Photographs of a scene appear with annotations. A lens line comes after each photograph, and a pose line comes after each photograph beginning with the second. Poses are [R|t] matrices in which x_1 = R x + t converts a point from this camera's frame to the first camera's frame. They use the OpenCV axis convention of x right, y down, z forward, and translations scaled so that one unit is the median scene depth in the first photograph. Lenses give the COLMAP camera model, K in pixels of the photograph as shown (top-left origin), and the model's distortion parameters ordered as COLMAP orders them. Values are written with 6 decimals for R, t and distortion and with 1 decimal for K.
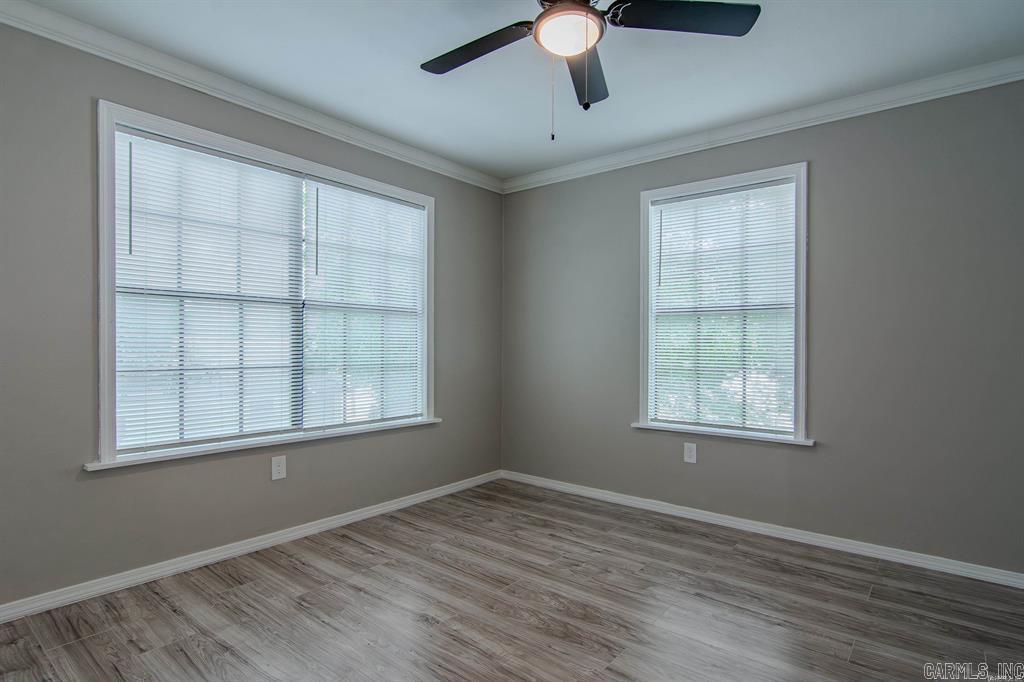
lens RADIAL K [[535.1, 0, 514.3], [0, 535.1, 346.4], [0, 0, 1]] dist [-0.002736, -0.000233]
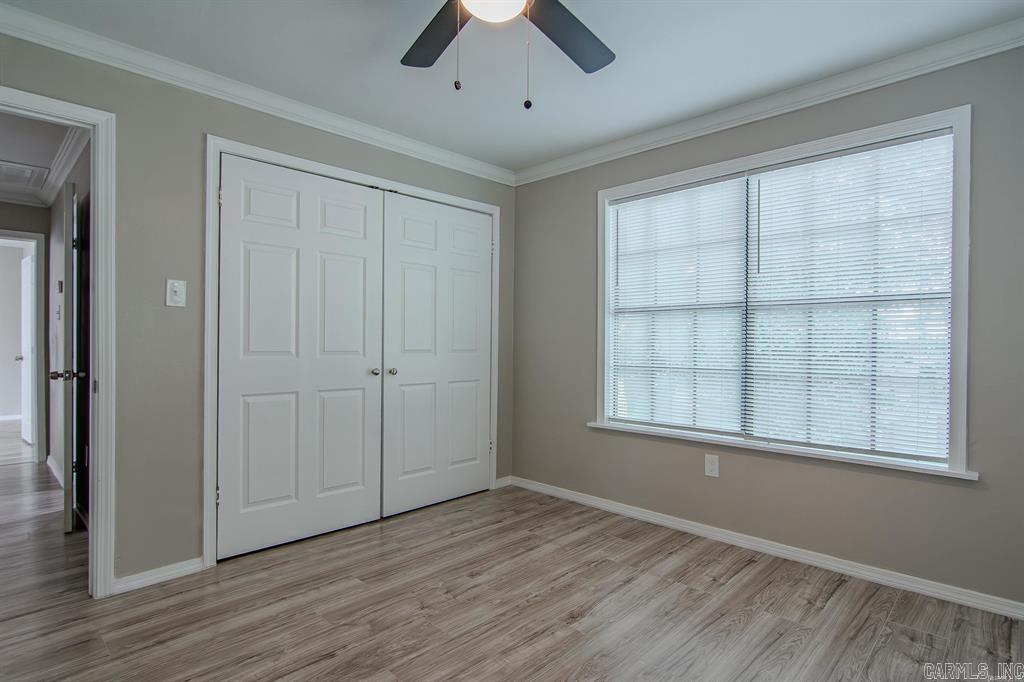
lens RADIAL K [[525.5, 0, 531.0], [0, 525.5, 345.9], [0, 0, 1]] dist [0.000371, 0.000505]
pose [[-0.065004, -0.006141, -0.997866, 0.629062], [-0.009328, 0.999941, -0.005546, 0.001649], [0.997841, 0.008948, -0.065058, 0.733985]]
